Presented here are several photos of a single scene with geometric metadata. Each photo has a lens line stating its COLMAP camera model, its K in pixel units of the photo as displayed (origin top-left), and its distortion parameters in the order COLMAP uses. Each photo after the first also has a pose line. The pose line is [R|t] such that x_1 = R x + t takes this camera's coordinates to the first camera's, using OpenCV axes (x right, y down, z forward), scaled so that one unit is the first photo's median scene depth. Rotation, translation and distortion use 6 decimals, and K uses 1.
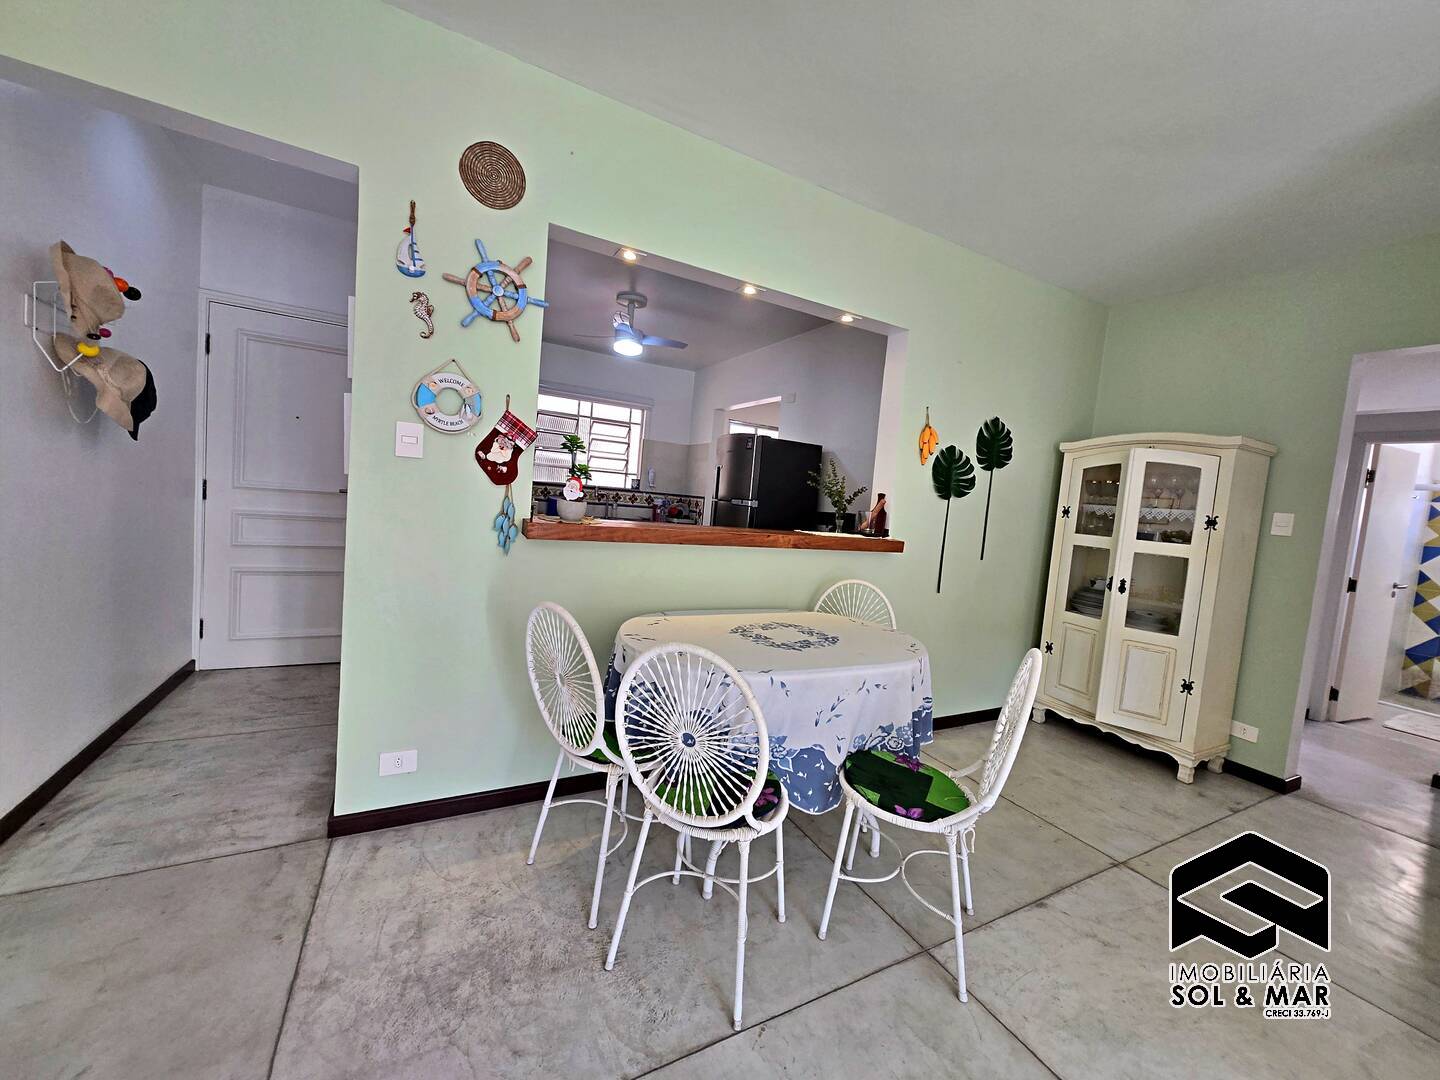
lens RADIAL K [[564.6, 0, 721.3], [0, 564.6, 531.9], [0, 0, 1]] dist [0.002737, -0.001040]
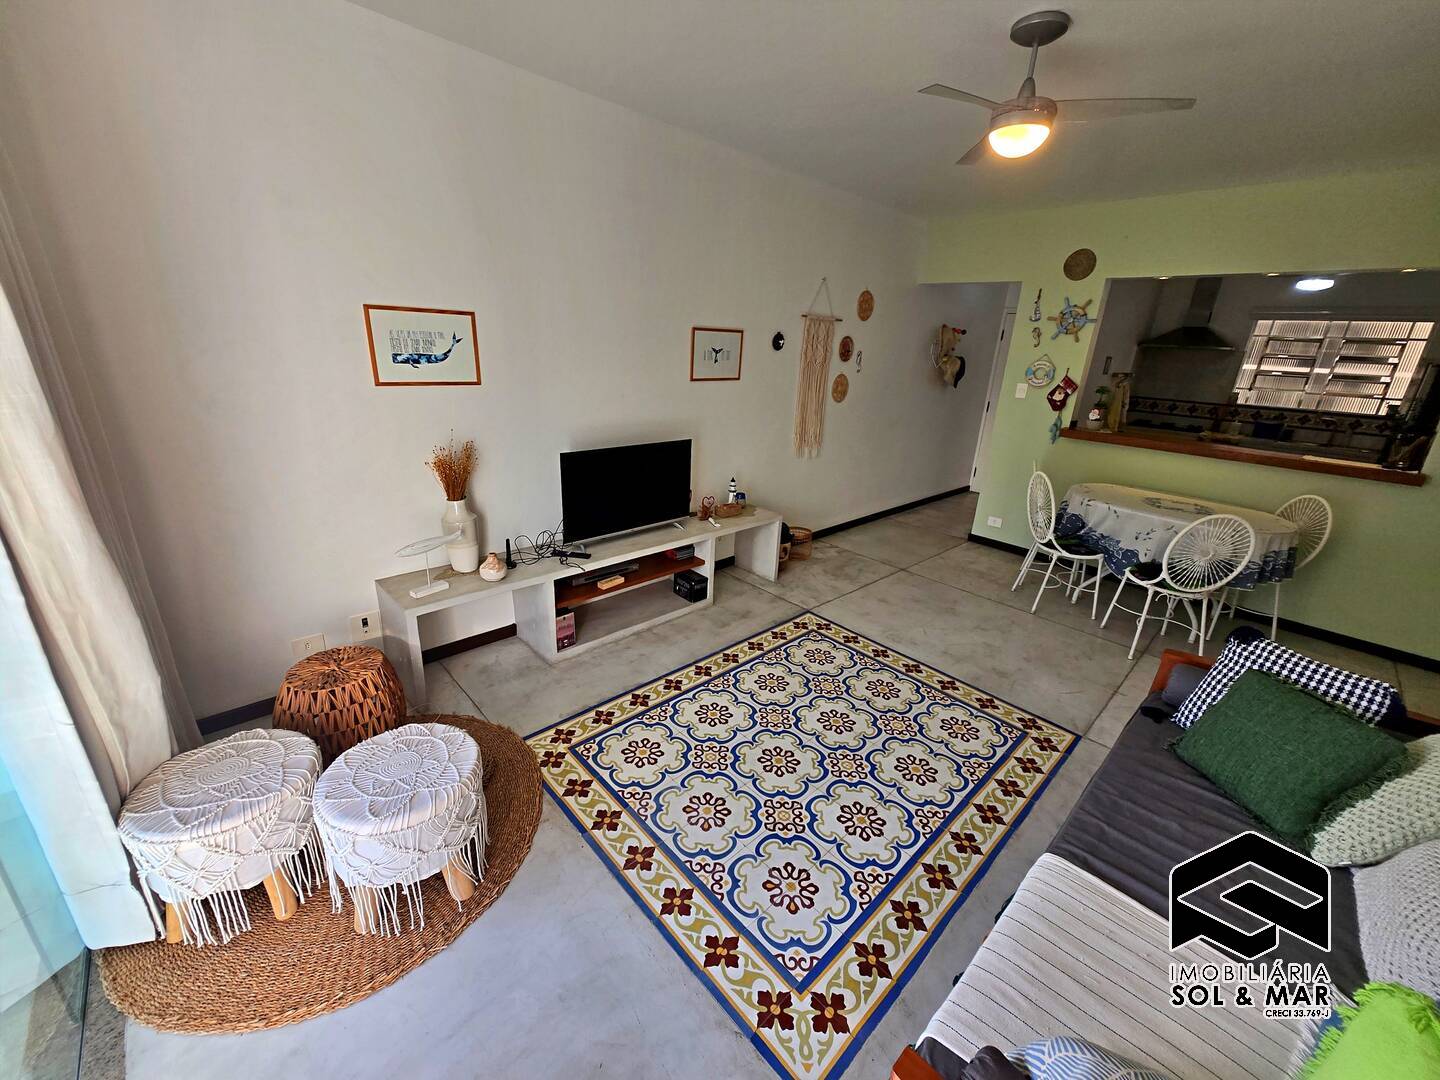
lens RADIAL K [[564.6, 0, 721.4], [0, 564.6, 533.7], [0, 0, 1]] dist [0.002737, -0.001040]
pose [[0.265990, 0.242785, -0.932901, 0.890040], [-0.093907, 0.969687, 0.225584, 0.004337], [0.959391, 0.027603, 0.280726, -0.530732]]
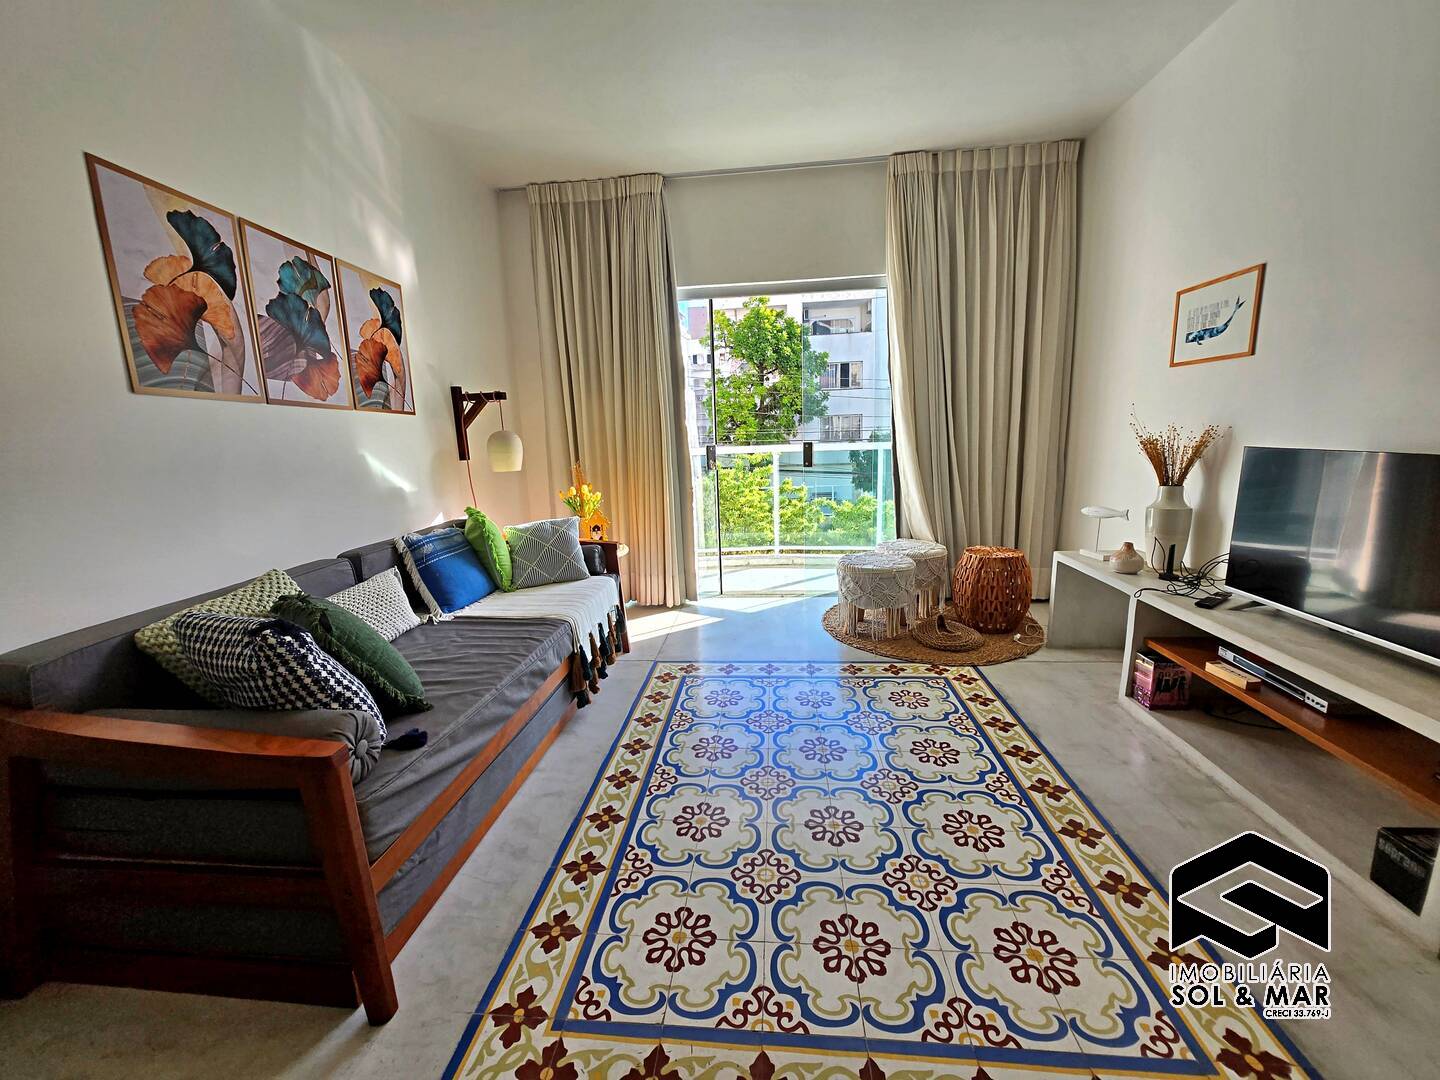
lens RADIAL K [[564.6, 0, 725.2], [0, 564.6, 531.7], [0, 0, 1]] dist [0.002737, -0.001040]
pose [[-0.838280, -0.154701, 0.522833, 0.104074], [0.000625, 0.958631, 0.284653, 0.021359], [-0.545240, 0.238945, -0.803504, 0.266098]]
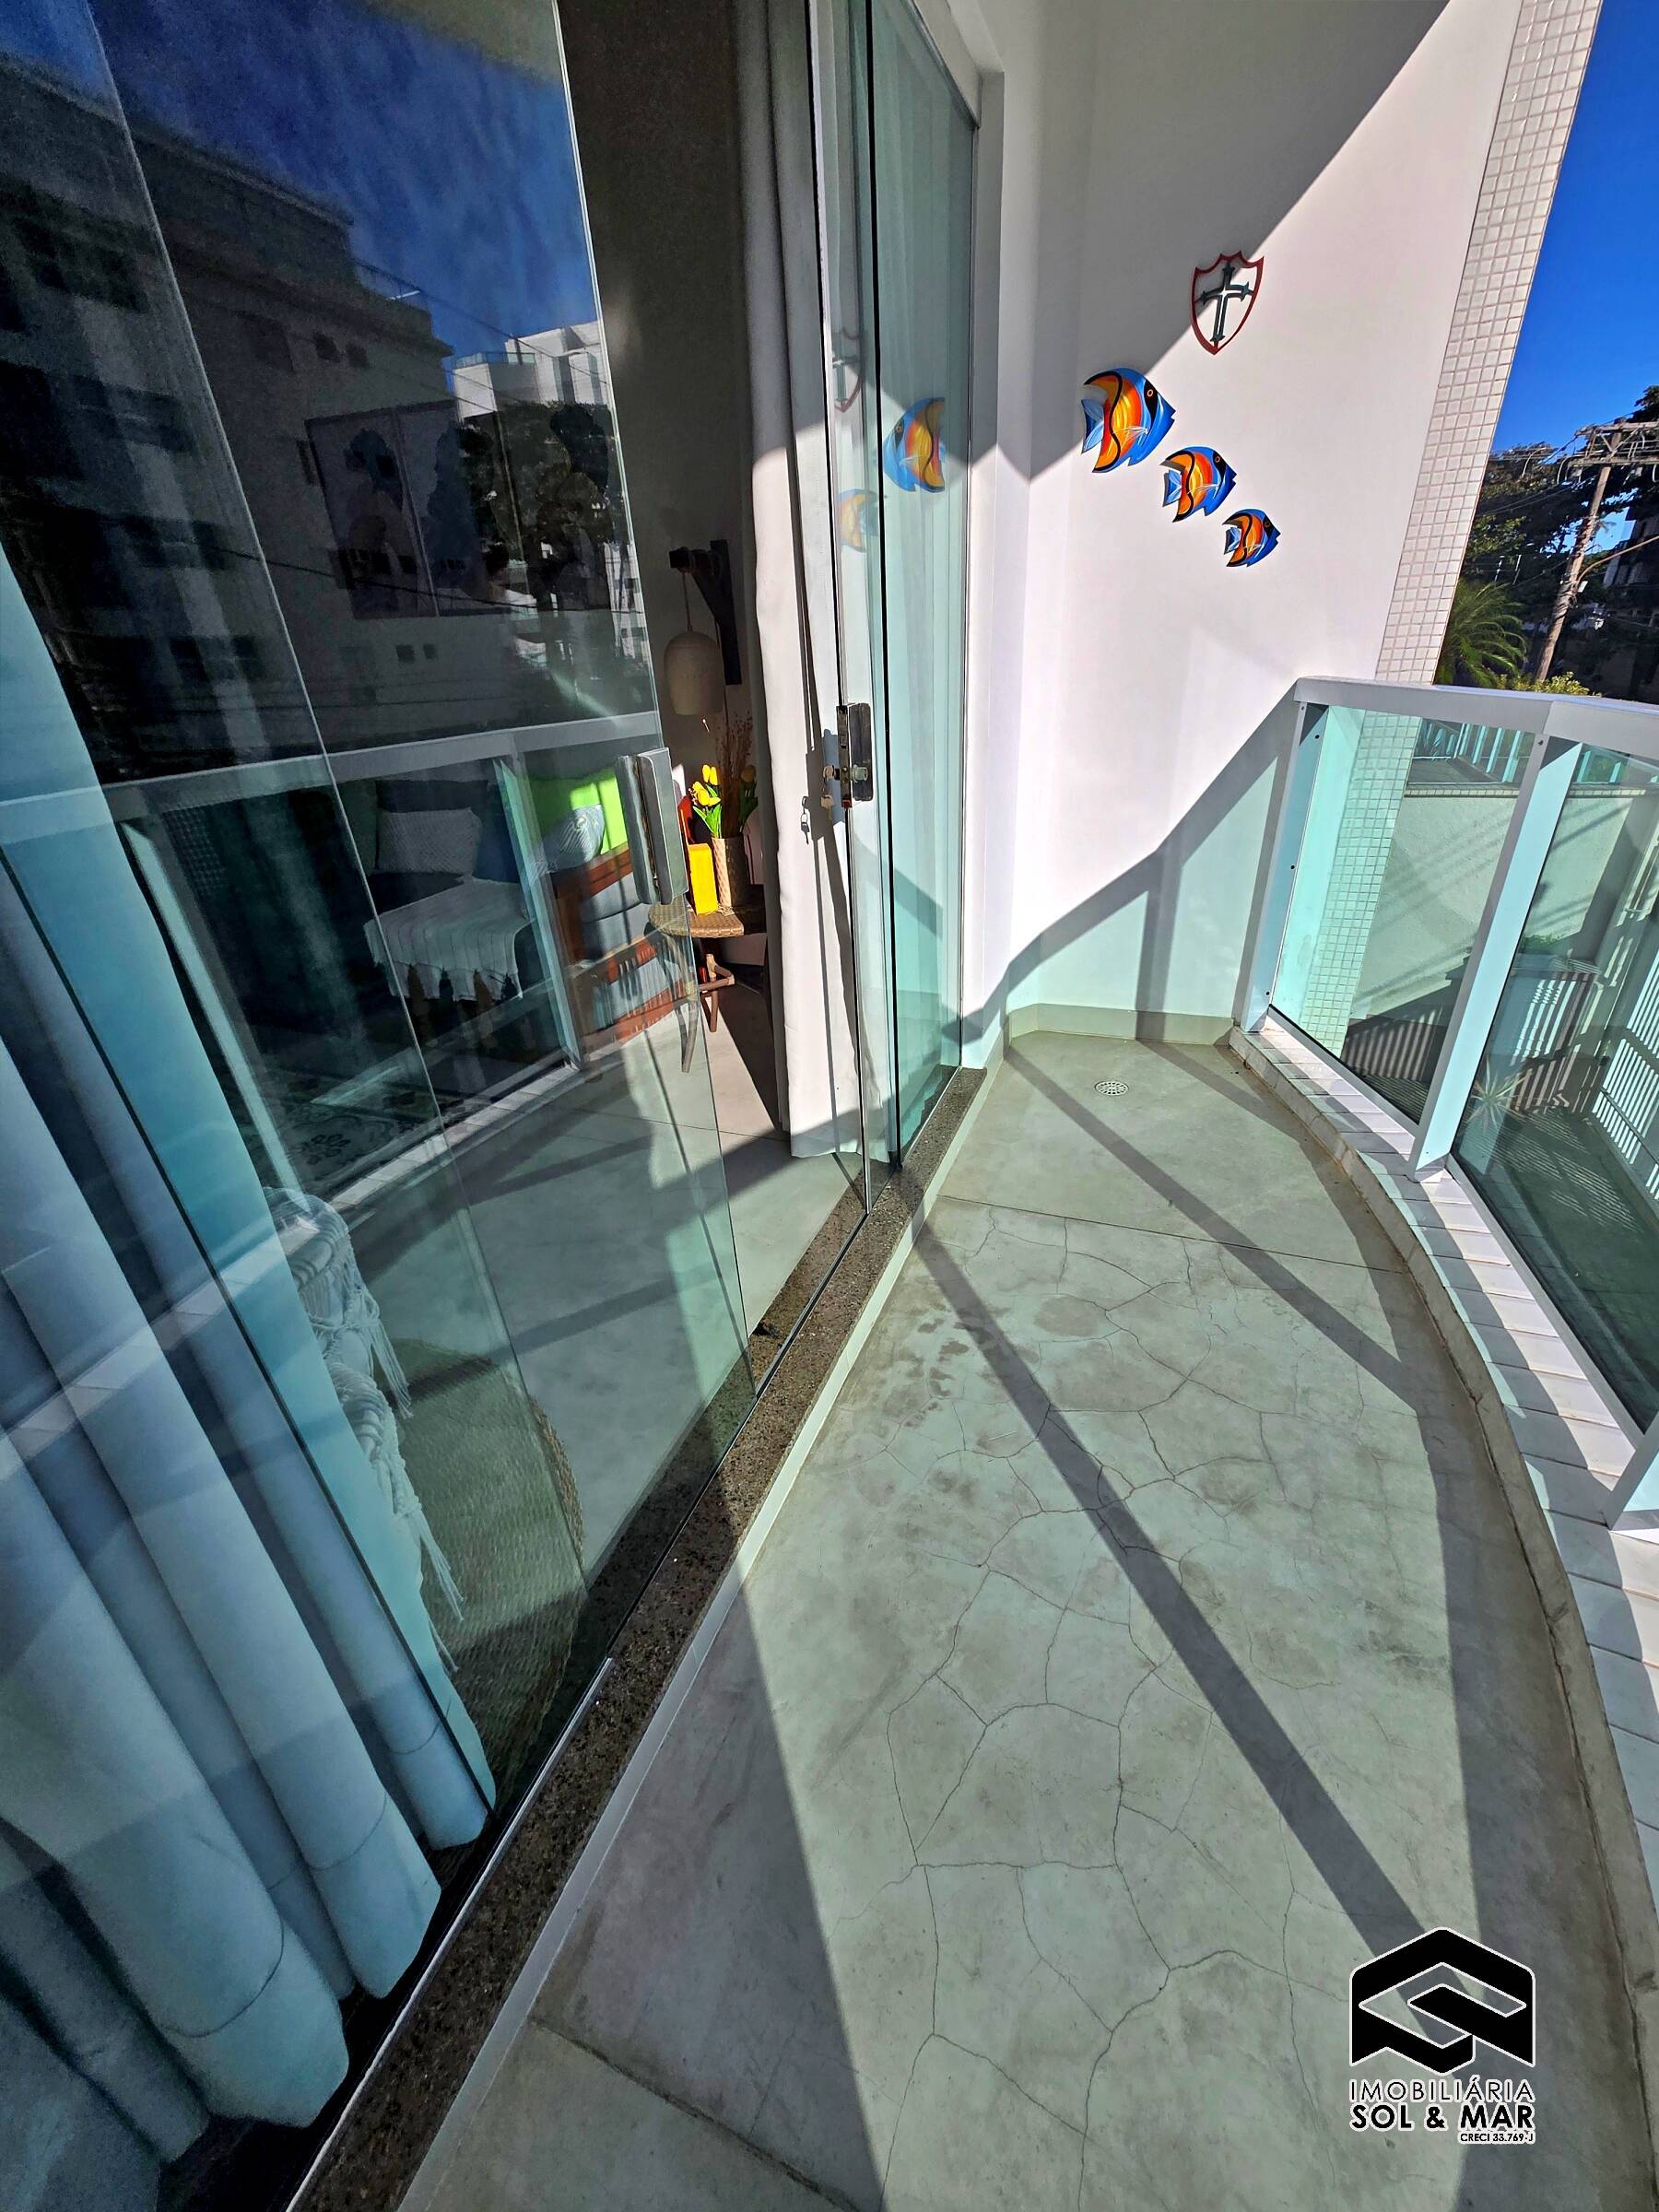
lens RADIAL K [[867.2, 0, 832.9], [0, 867.2, 1101.7], [0, 0, 1]] dist [0.002737, -0.001040]
pose [[0.748129, -0.417821, 0.515489, 0.444458], [0.164516, 0.869400, 0.465916, 0.152757], [-0.642836, -0.263759, 0.719161, -1.098445]]
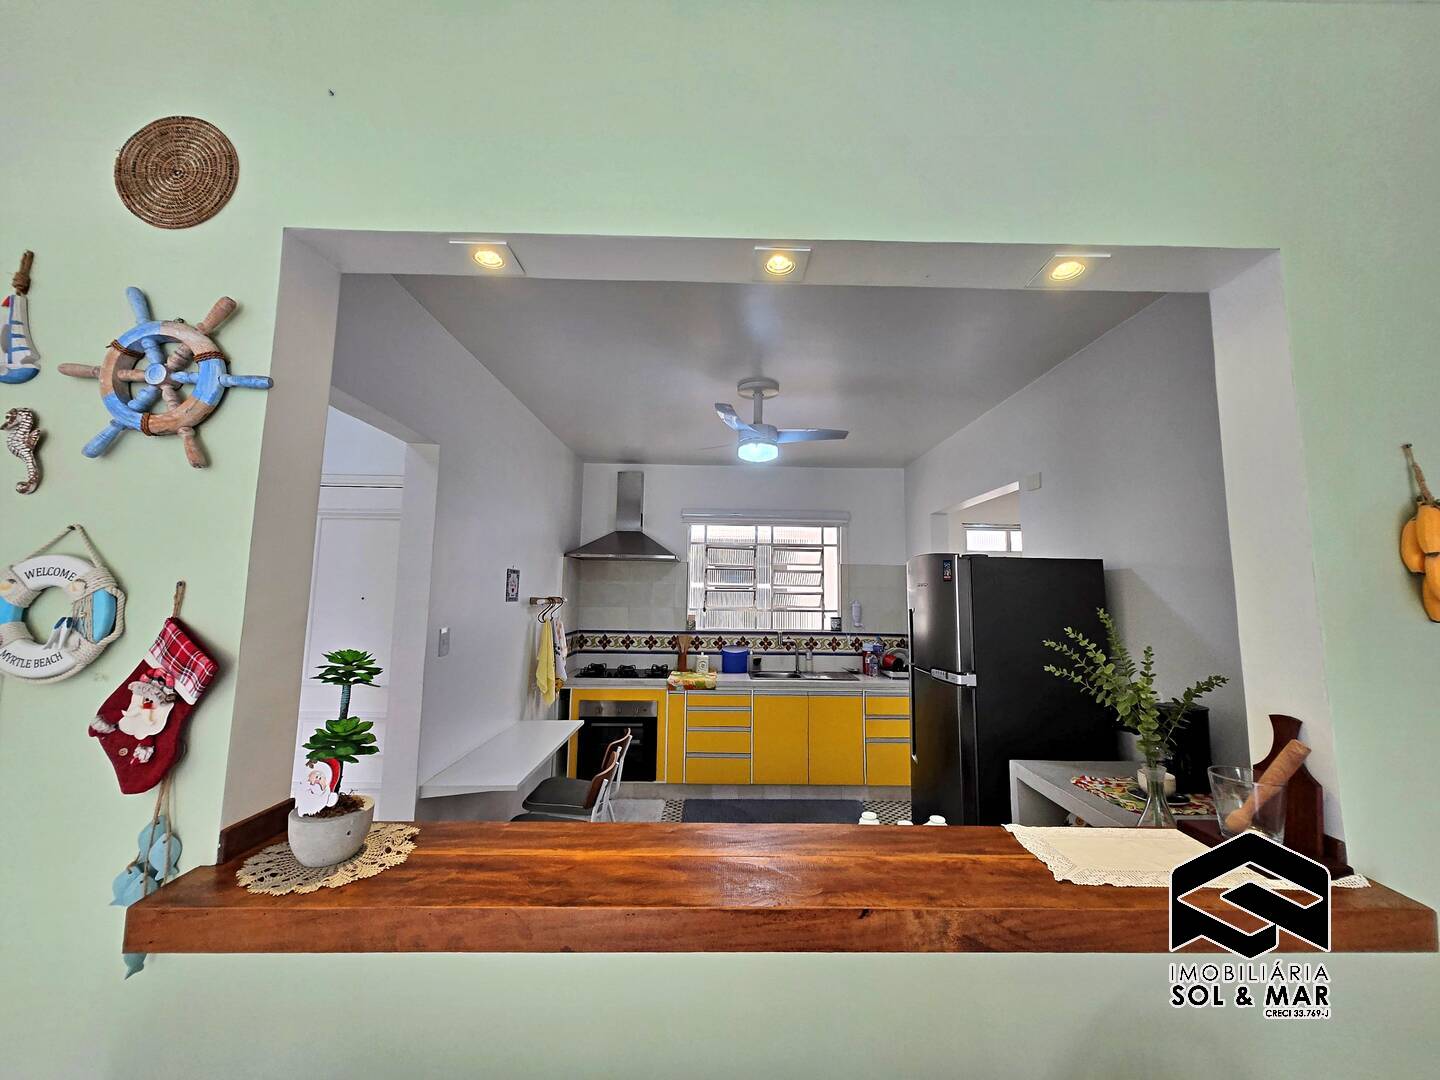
lens RADIAL K [[564.6, 0, 727.6], [0, 564.6, 530.9], [0, 0, 1]] dist [0.002737, -0.001040]
pose [[0.887818, -0.124520, -0.443029, 0.140852], [0.033539, 0.977645, -0.207570, -0.107870], [0.458972, 0.169426, 0.872147, 0.495860]]
